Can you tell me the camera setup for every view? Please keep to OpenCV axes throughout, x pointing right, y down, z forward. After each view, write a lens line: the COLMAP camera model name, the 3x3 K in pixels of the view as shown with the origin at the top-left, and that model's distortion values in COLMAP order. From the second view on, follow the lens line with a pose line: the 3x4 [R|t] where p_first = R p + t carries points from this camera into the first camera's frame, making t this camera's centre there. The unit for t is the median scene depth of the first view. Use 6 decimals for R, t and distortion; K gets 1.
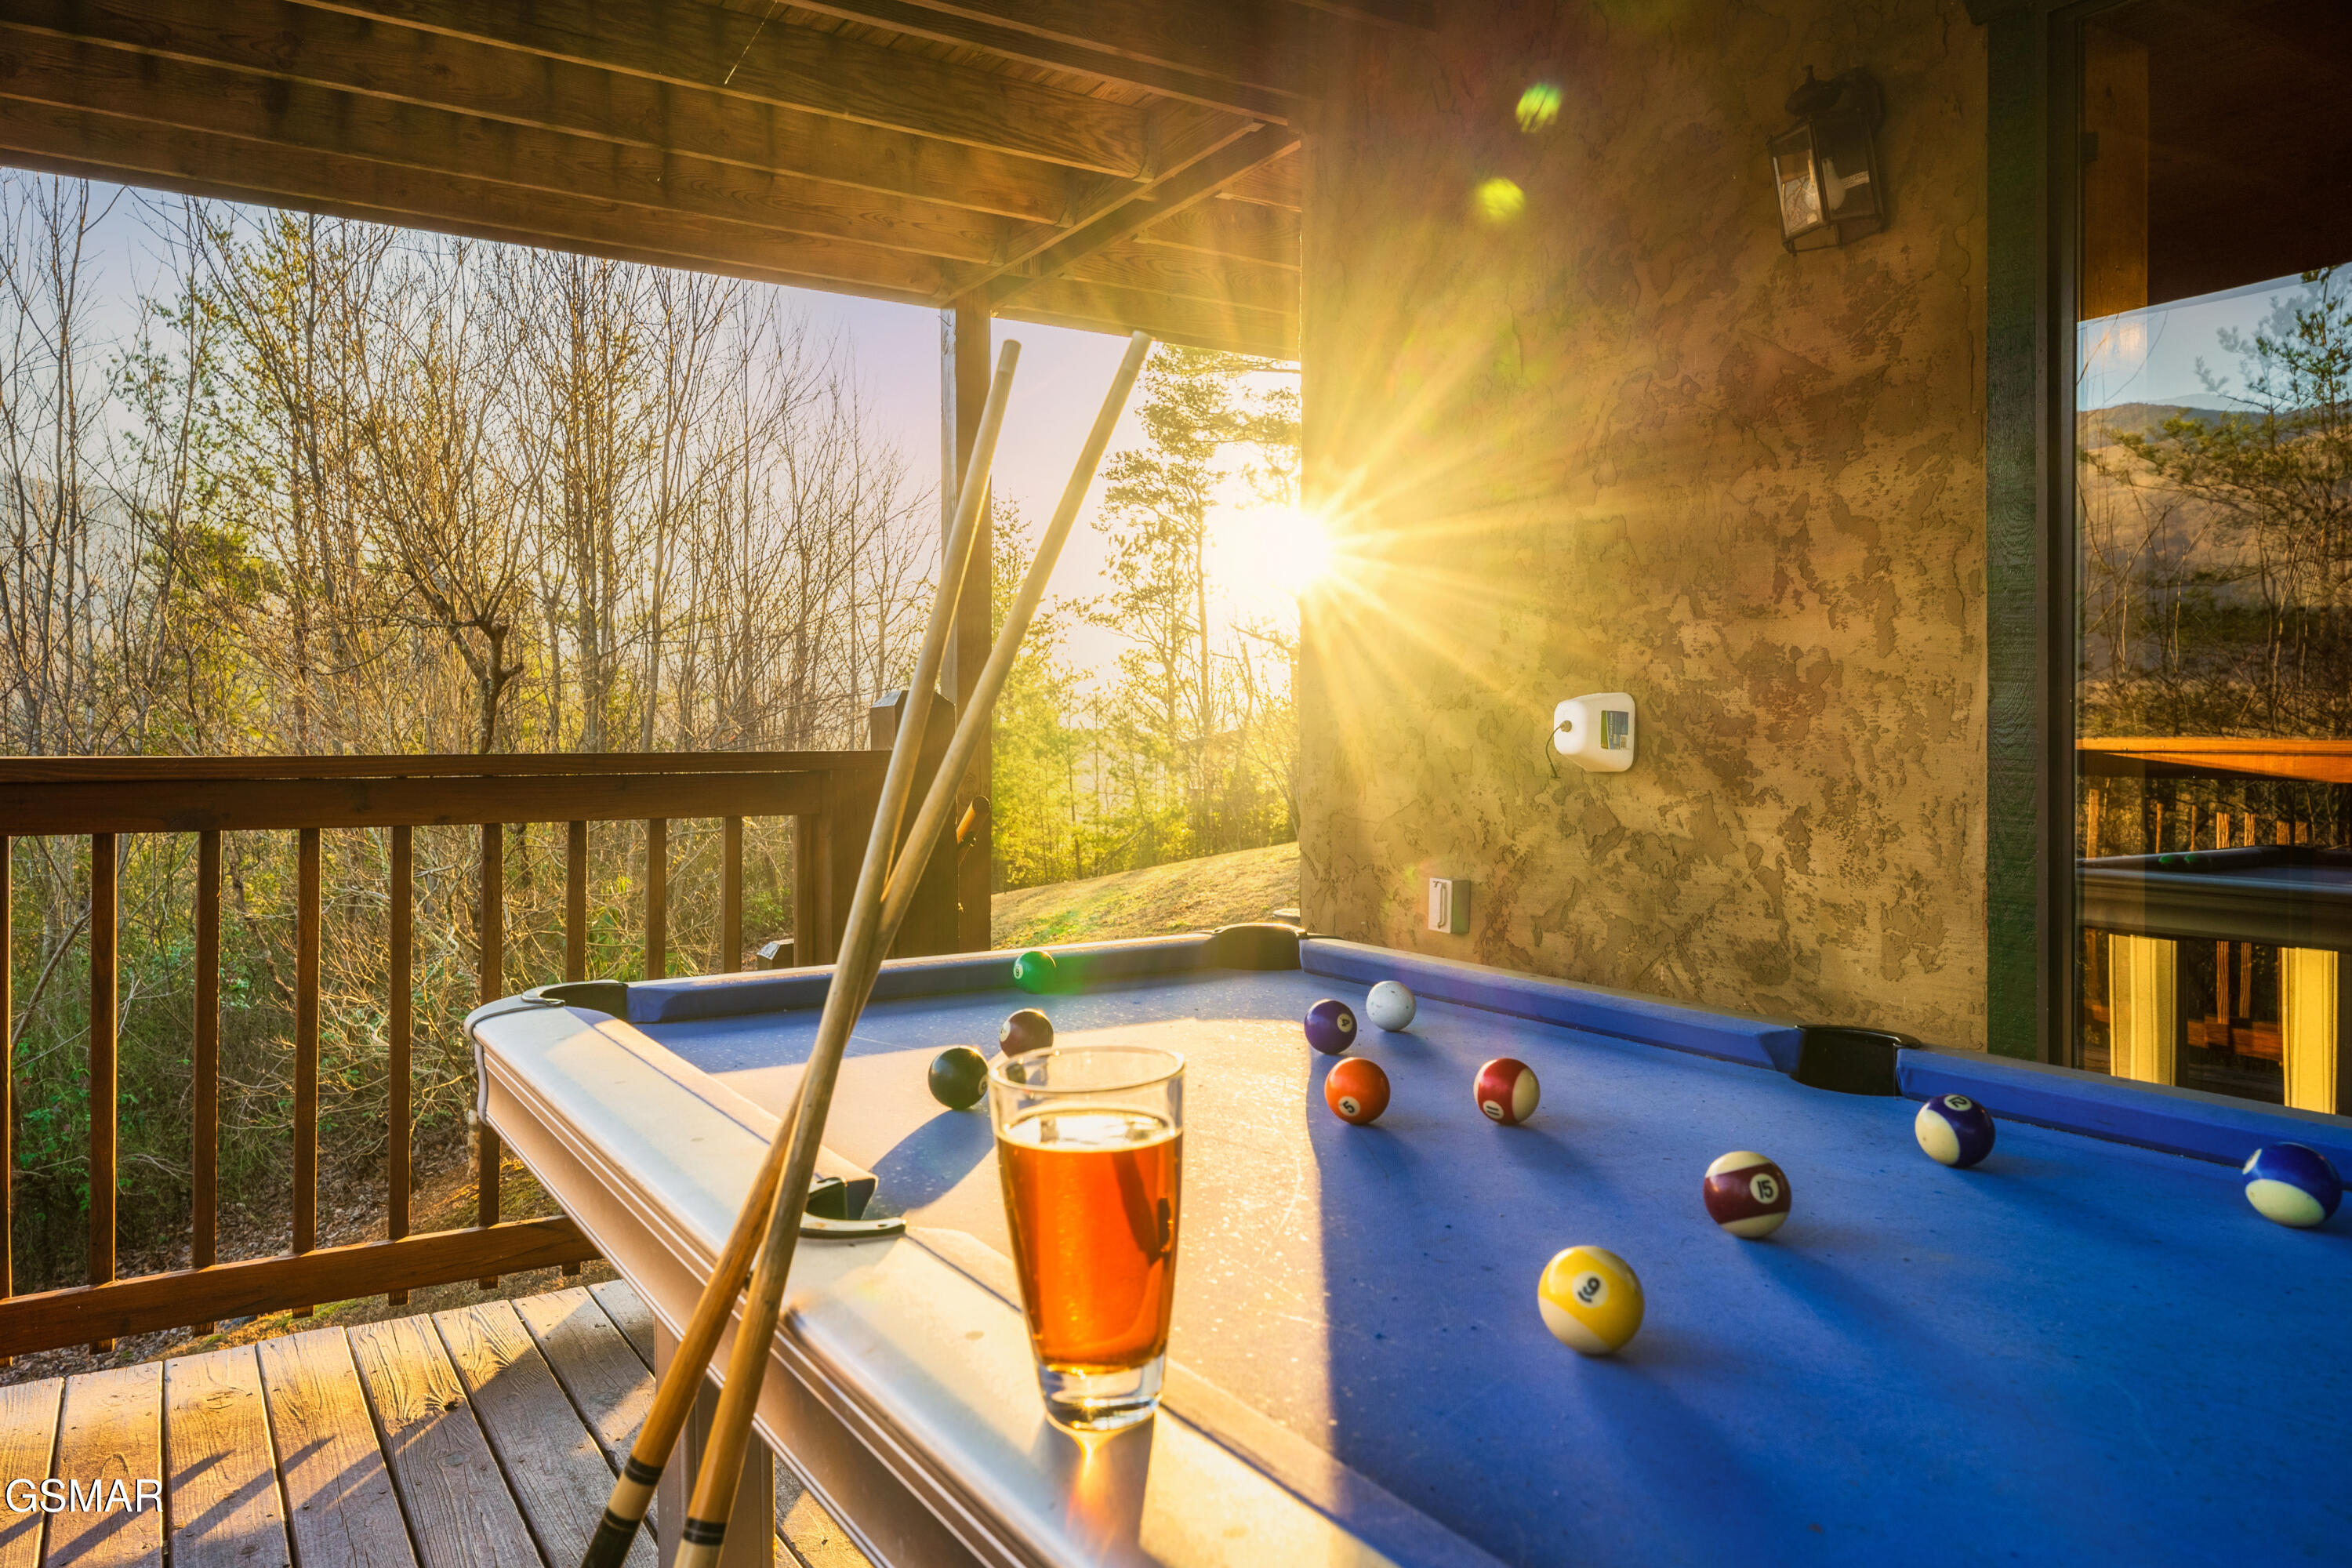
lens RADIAL K [[1607.6, 0, 1176.0], [0, 1607.6, 784.0], [0, 0, 1]] dist [0.003030, -0.003700]
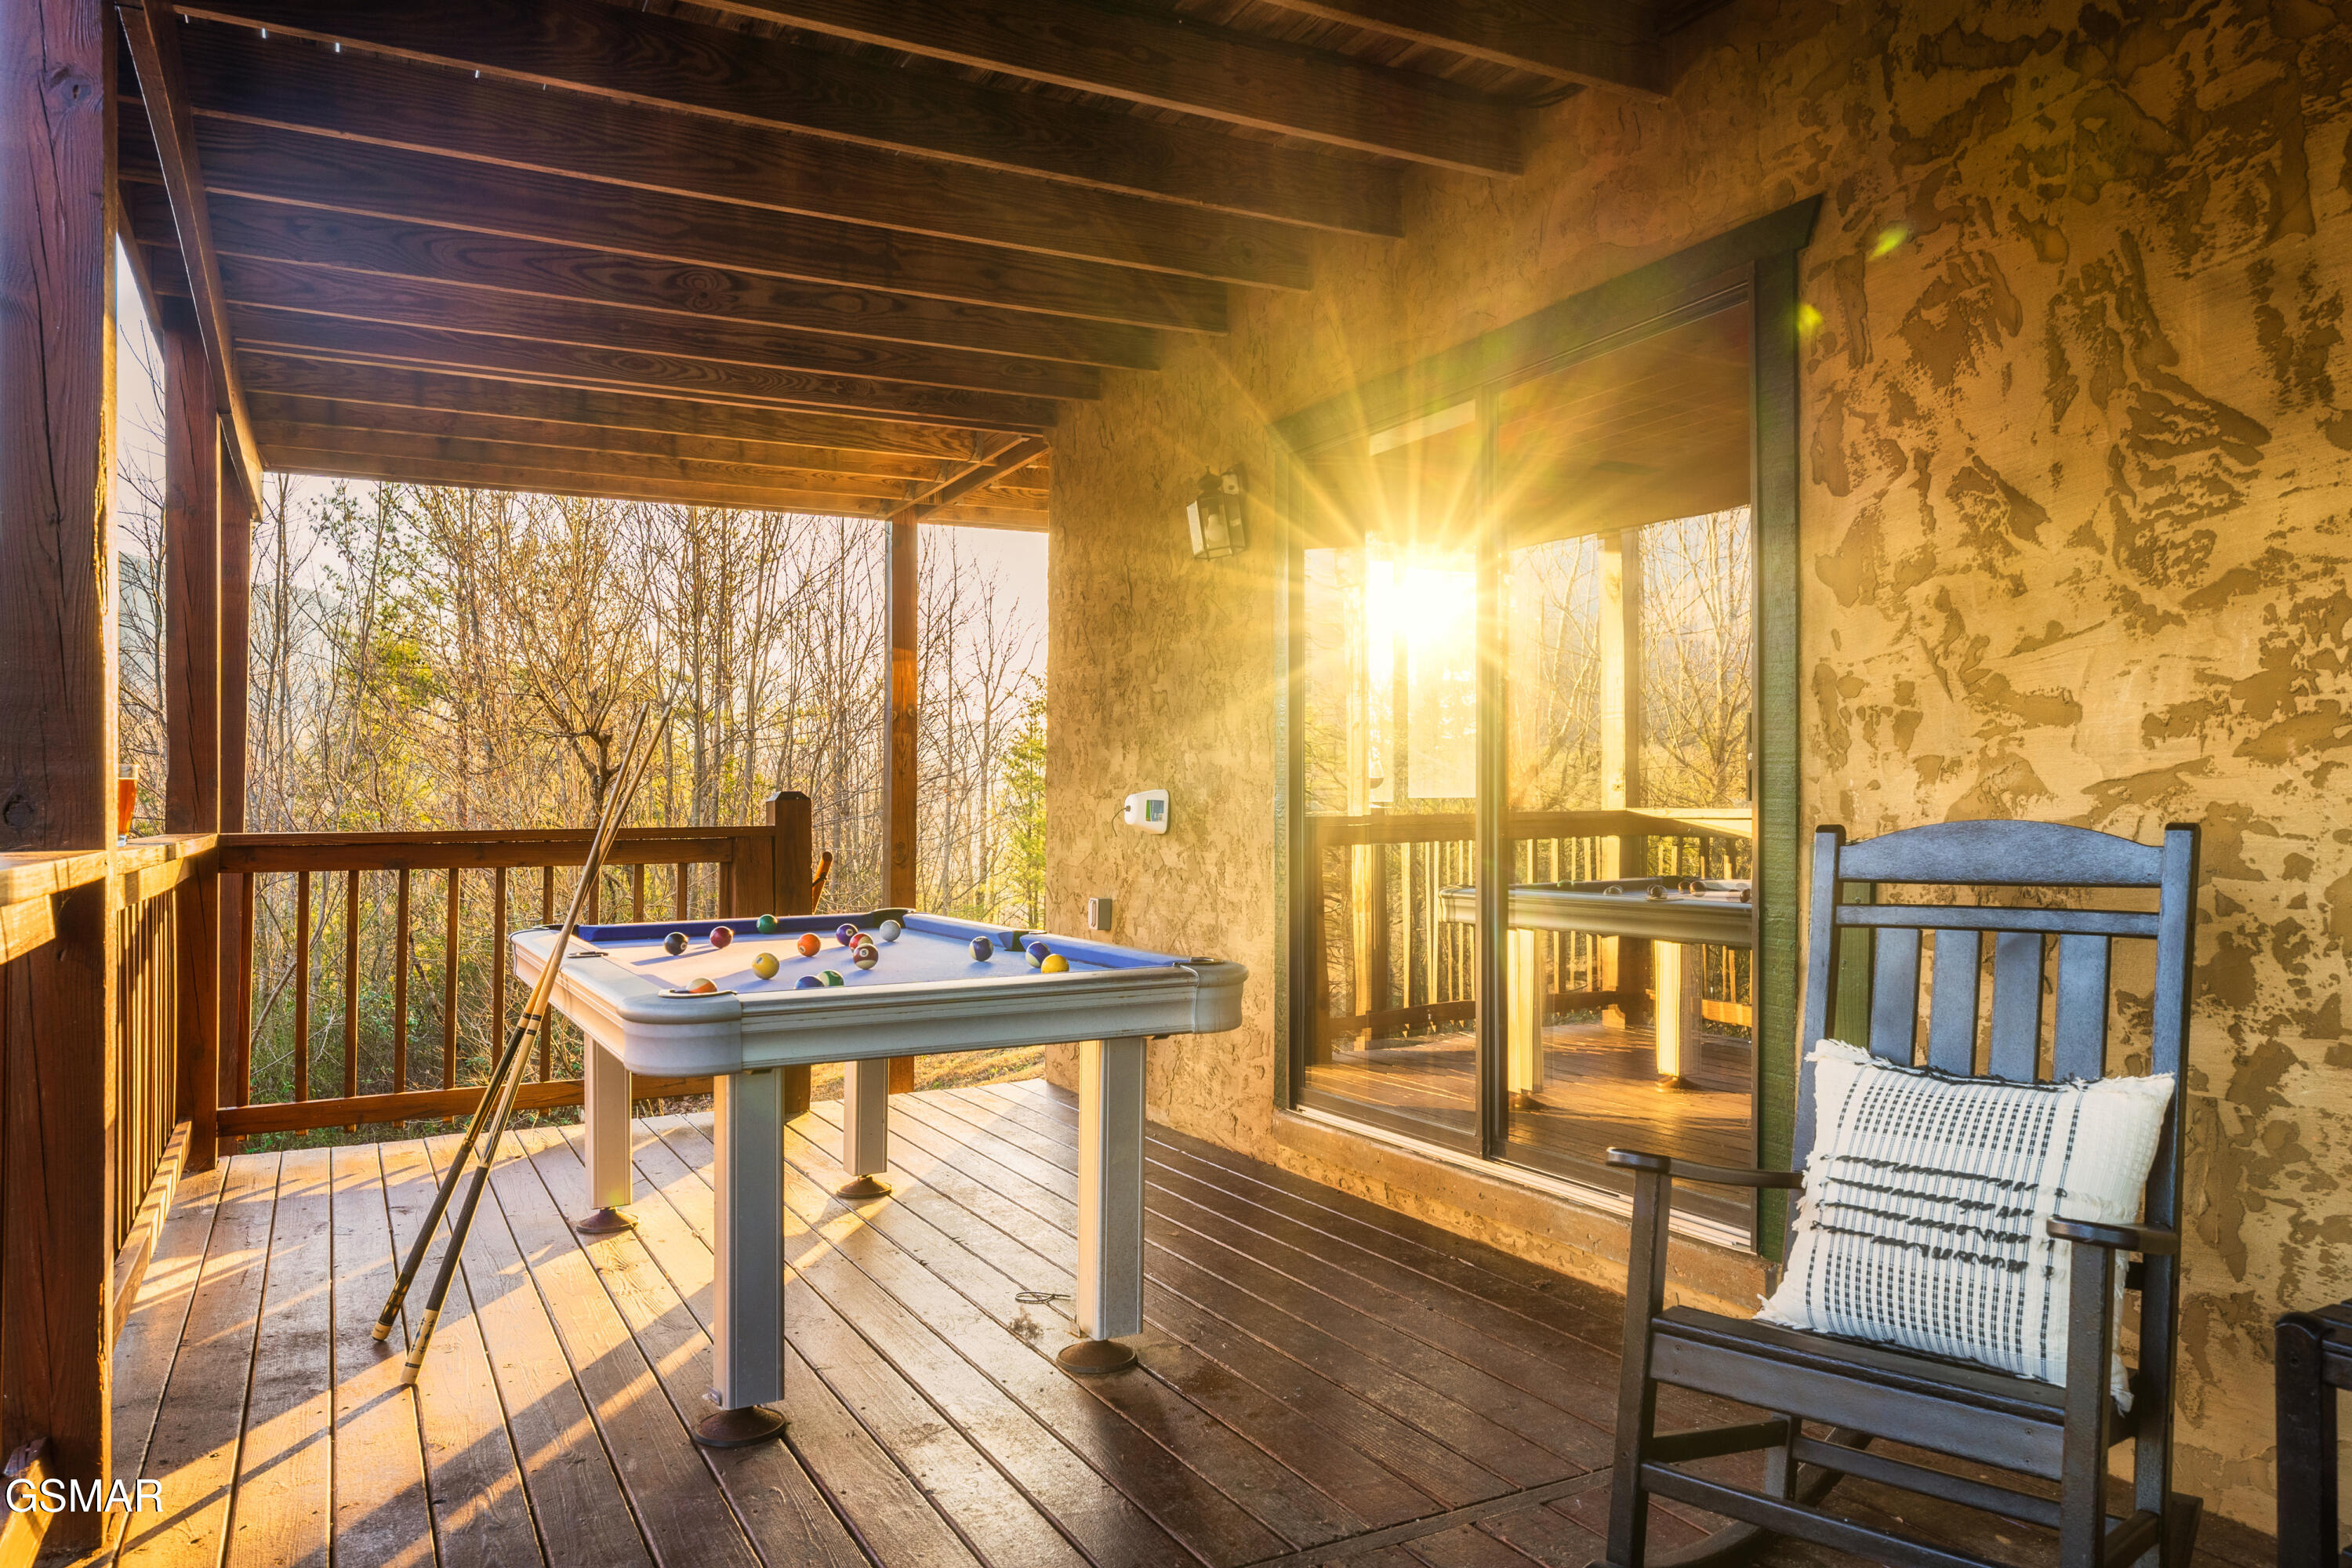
lens RADIAL K [[1607.6, 0, 1176.0], [0, 1607.6, 784.0], [0, 0, 1]] dist [0.003030, -0.003700]
pose [[0.996596, -0.010691, -0.081738, 0.137599], [0.006727, 0.998795, -0.048621, 0.007412], [0.082160, 0.047906, 0.995467, -0.243401]]
